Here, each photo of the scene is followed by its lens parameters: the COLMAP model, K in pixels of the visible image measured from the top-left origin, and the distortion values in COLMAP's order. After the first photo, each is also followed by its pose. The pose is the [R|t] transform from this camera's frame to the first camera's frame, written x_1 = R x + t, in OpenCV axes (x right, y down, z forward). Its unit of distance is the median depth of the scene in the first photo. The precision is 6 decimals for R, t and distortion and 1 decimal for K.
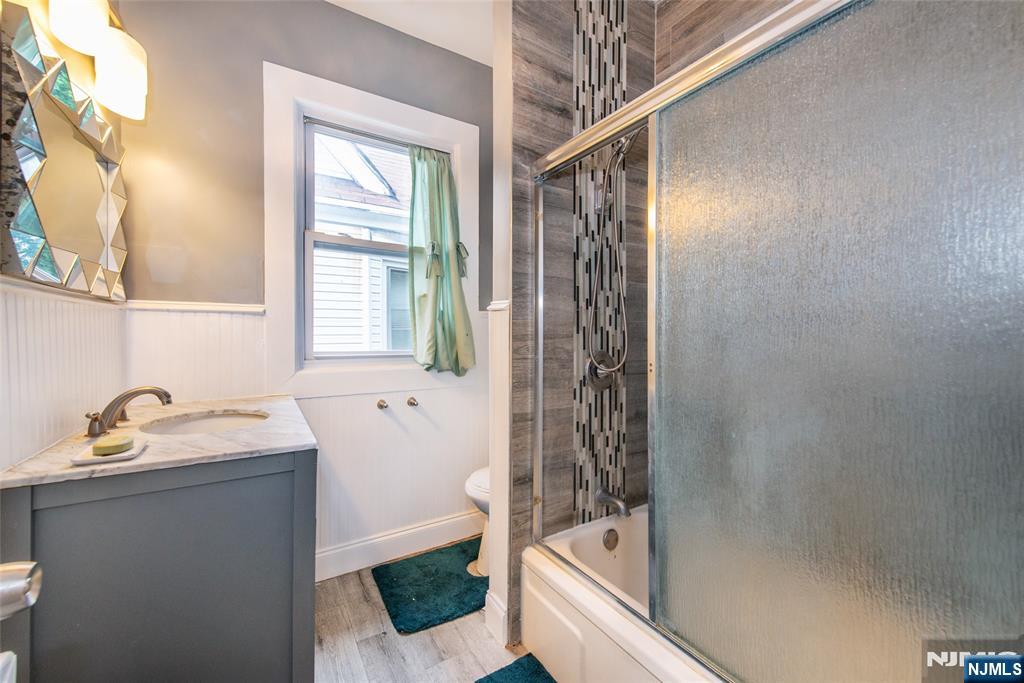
lens RADIAL K [[404.8, 0, 512.3], [0, 404.8, 337.0], [0, 0, 1]] dist [0.002174, -0.000367]
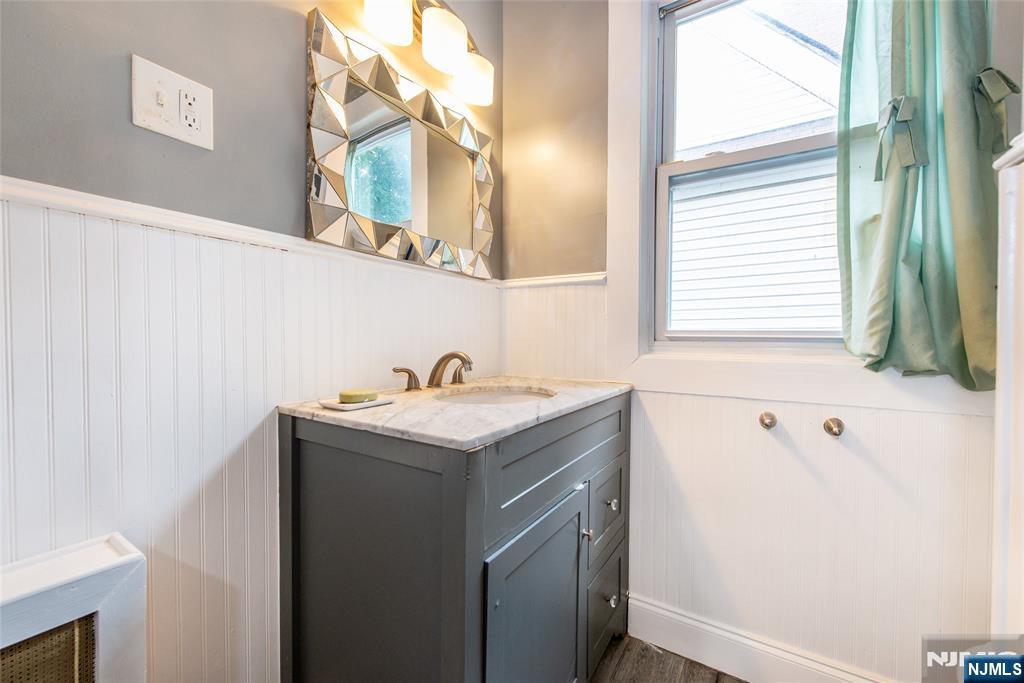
lens RADIAL K [[404.8, 0, 510.4], [0, 404.8, 344.3], [0, 0, 1]] dist [0.002174, -0.000367]
pose [[0.425241, 0.014169, -0.904969, 0.047401], [-0.011170, 0.999883, 0.010406, 0.053857], [0.905011, 0.005684, 0.425350, 0.403451]]
